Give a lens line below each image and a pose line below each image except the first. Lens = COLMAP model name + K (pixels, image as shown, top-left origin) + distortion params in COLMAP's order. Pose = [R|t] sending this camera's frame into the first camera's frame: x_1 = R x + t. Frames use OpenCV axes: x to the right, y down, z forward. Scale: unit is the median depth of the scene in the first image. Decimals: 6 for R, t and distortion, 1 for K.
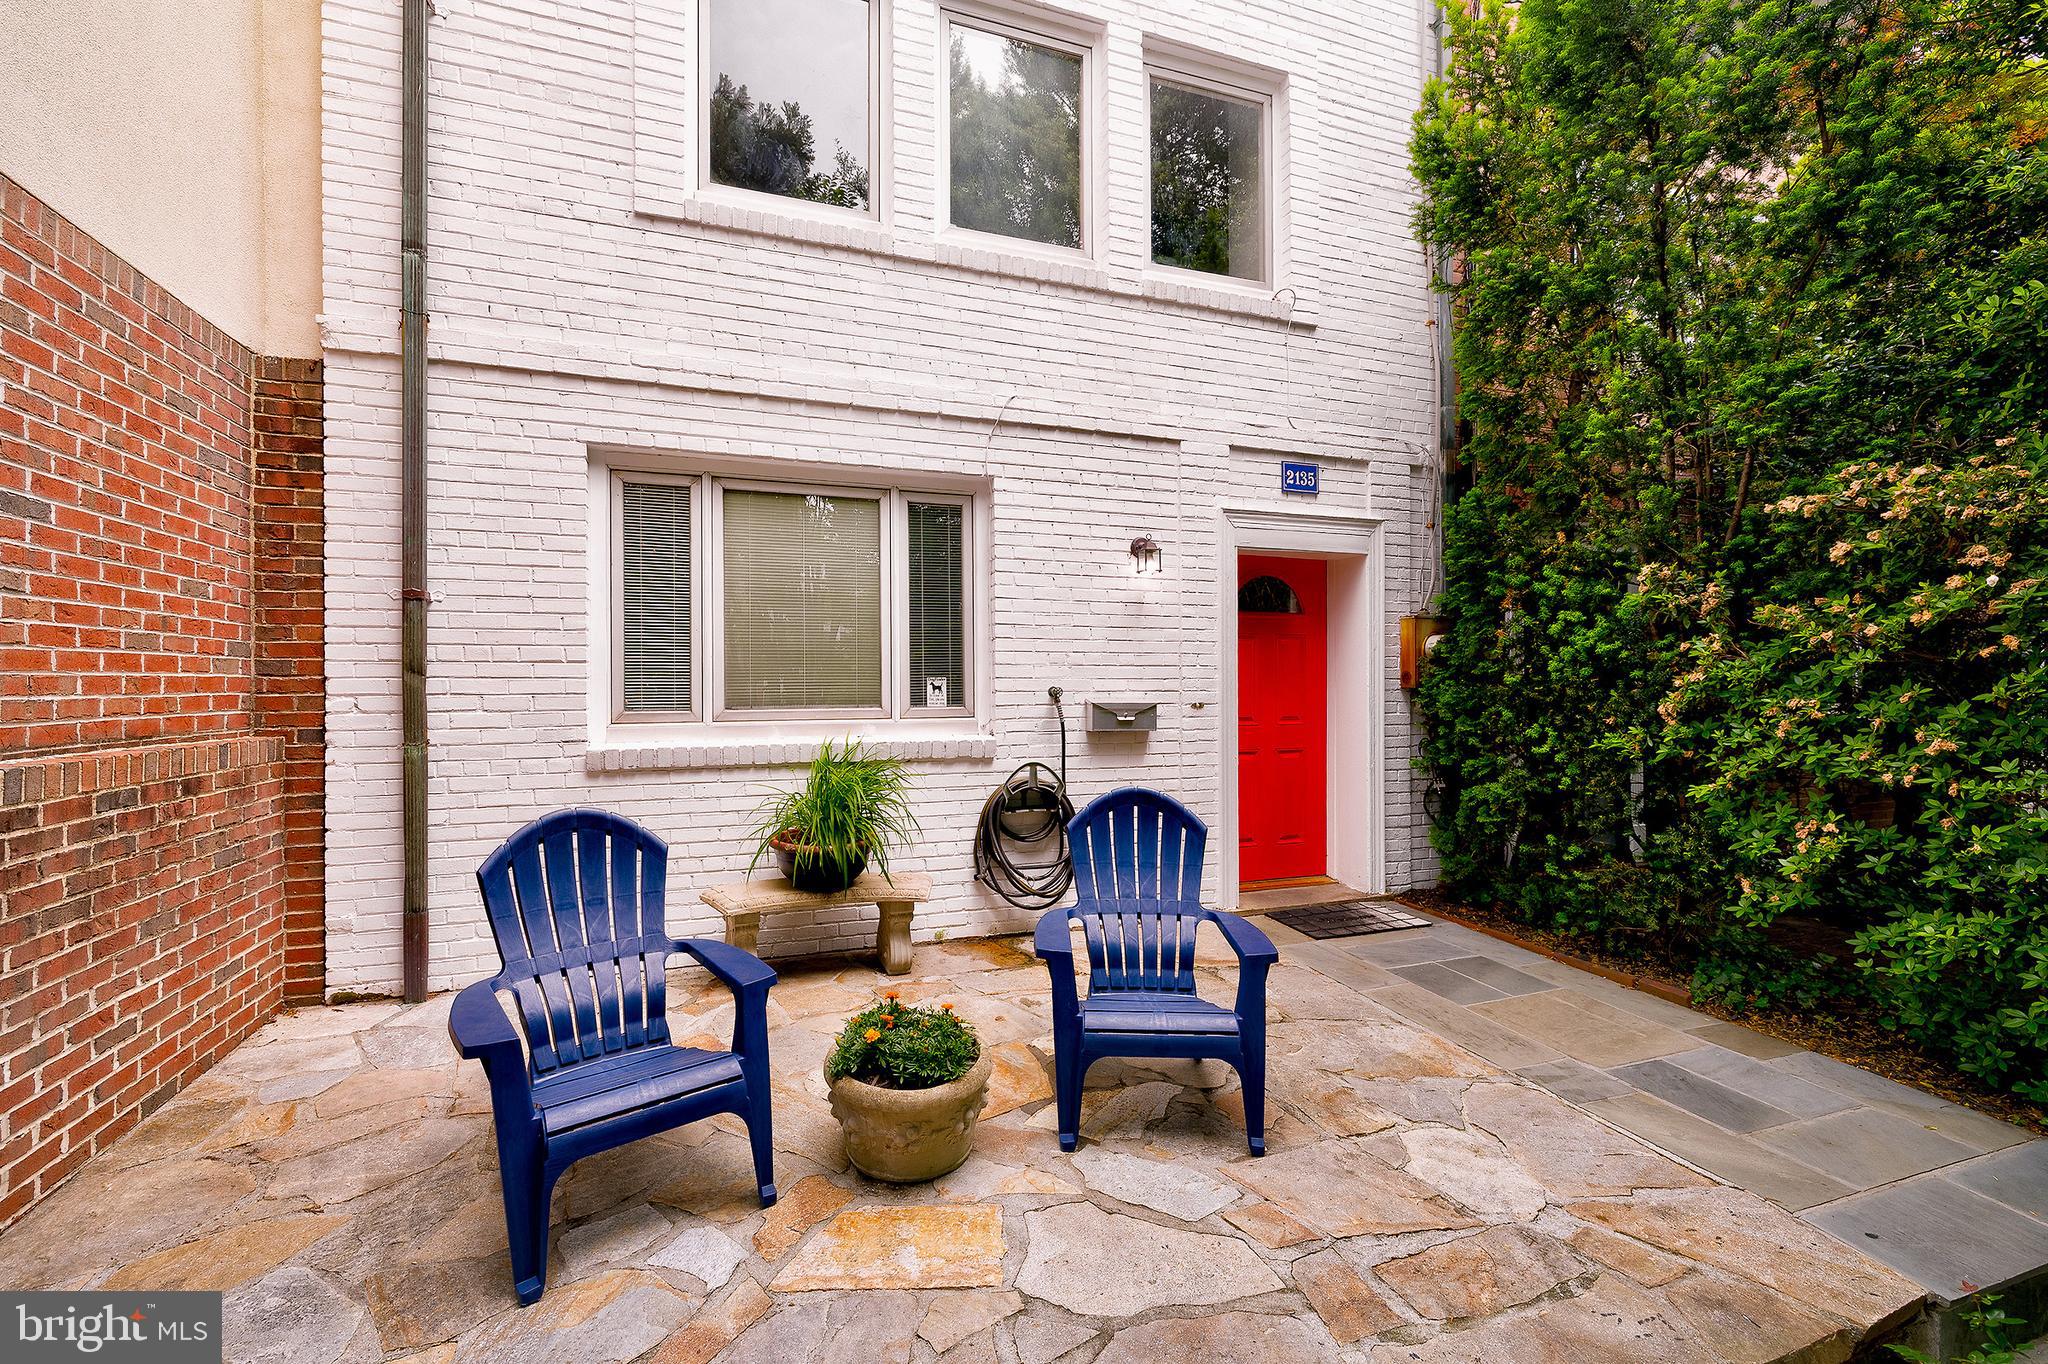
lens RADIAL K [[870.7, 0, 1029.0], [0, 870.7, 677.2], [0, 0, 1]] dist [0.000580, -0.000471]
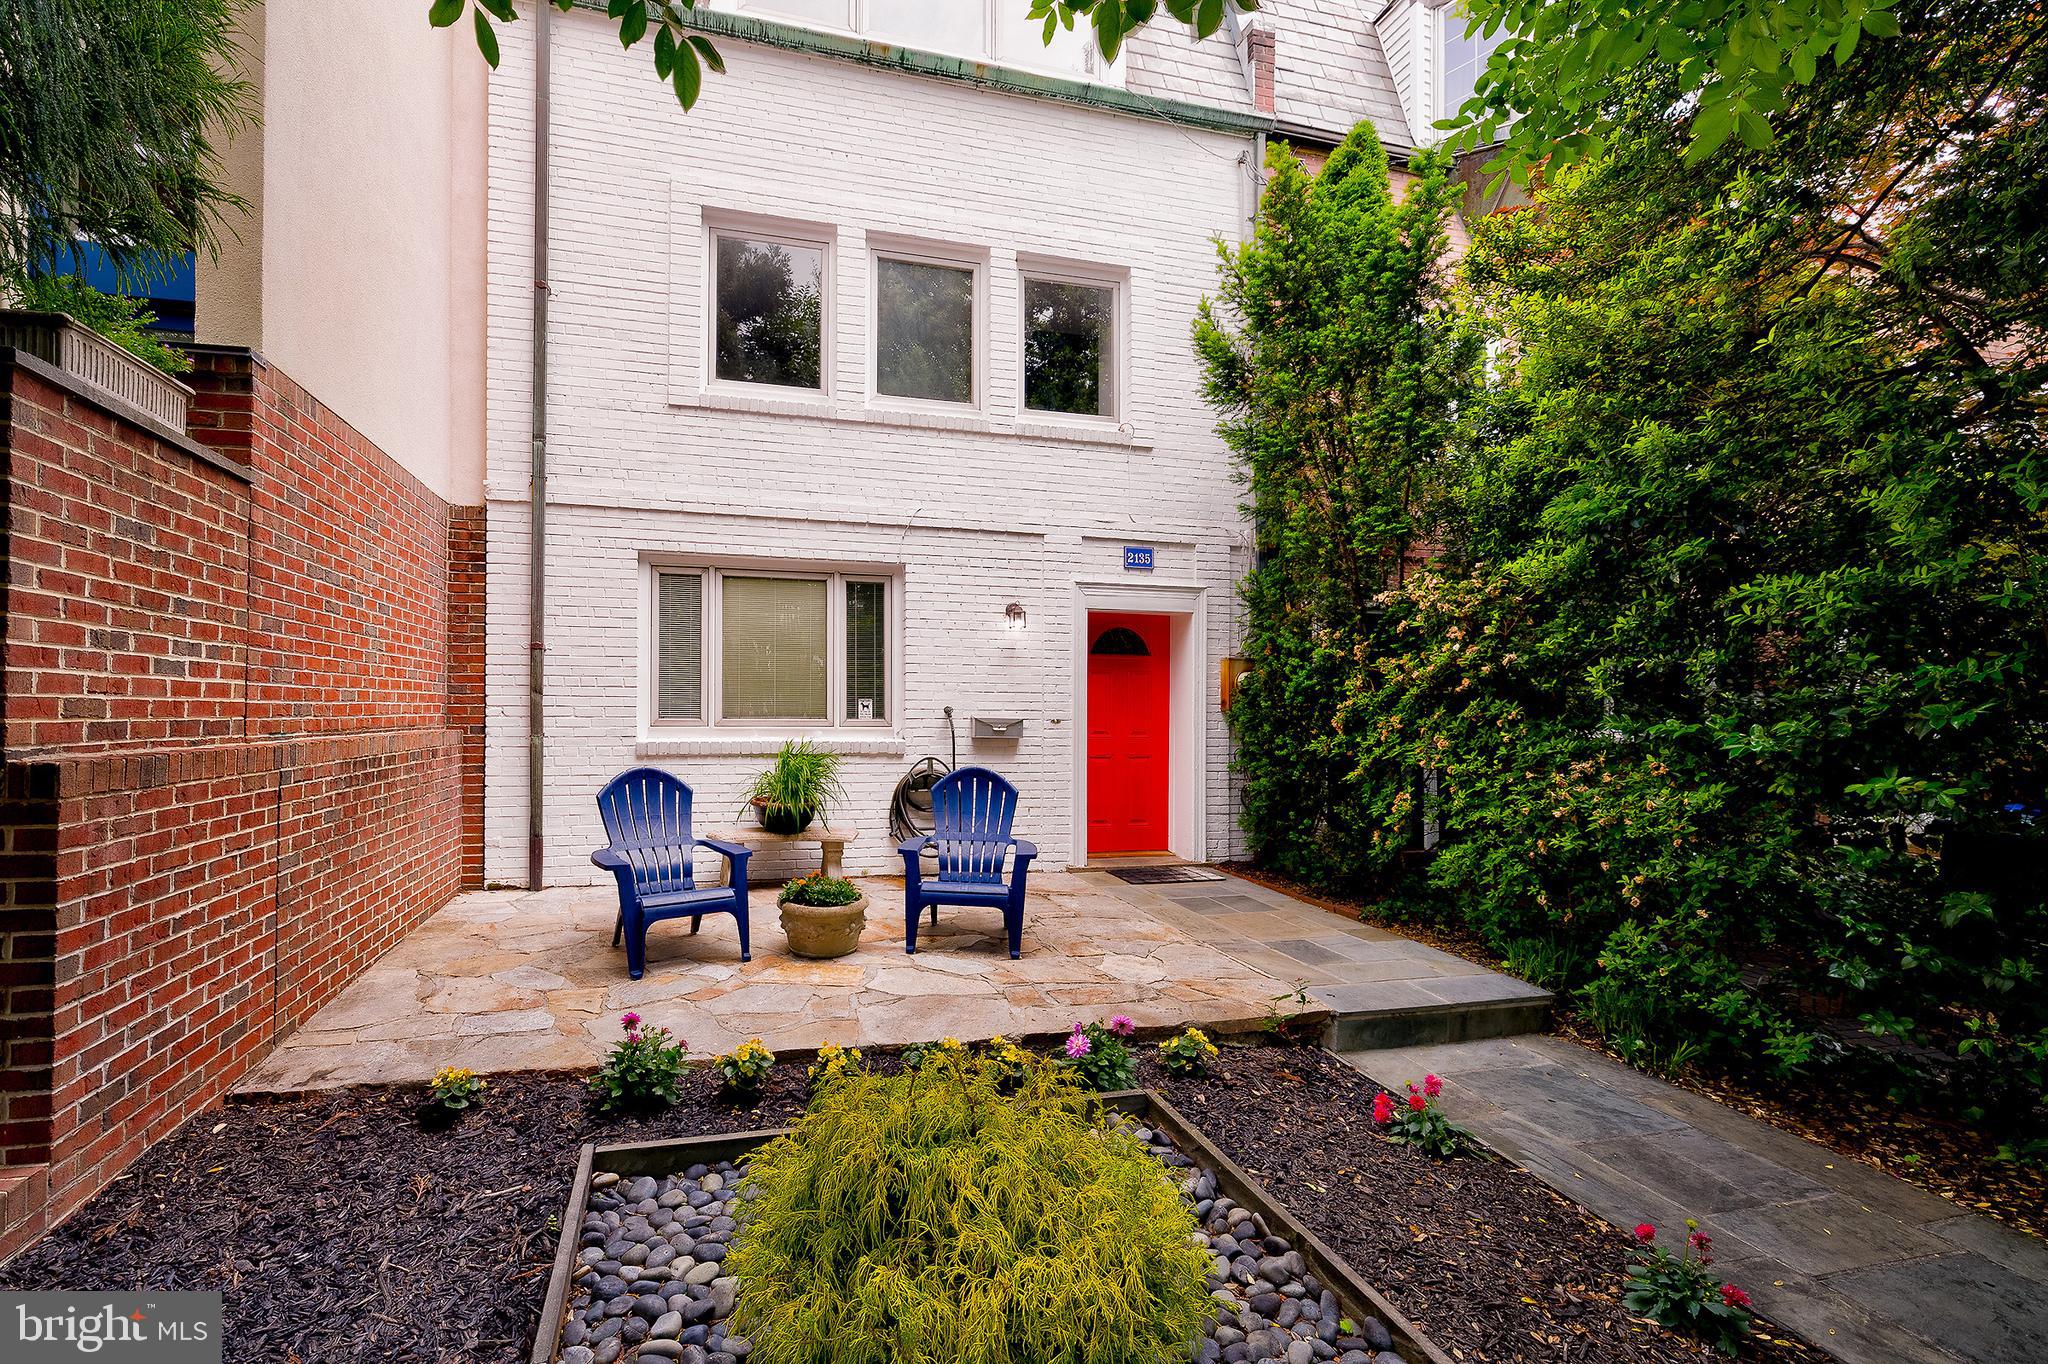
lens RADIAL K [[1128.8, 0, 1106.2], [0, 1128.8, 708.6], [0, 0, 1]] dist [0.000980, 0.001427]
pose [[0.999923, 0.008395, 0.009186, 0.316423], [-0.008387, 0.999964, -0.000859, 0.015505], [-0.009193, 0.000782, 0.999957, -1.019999]]
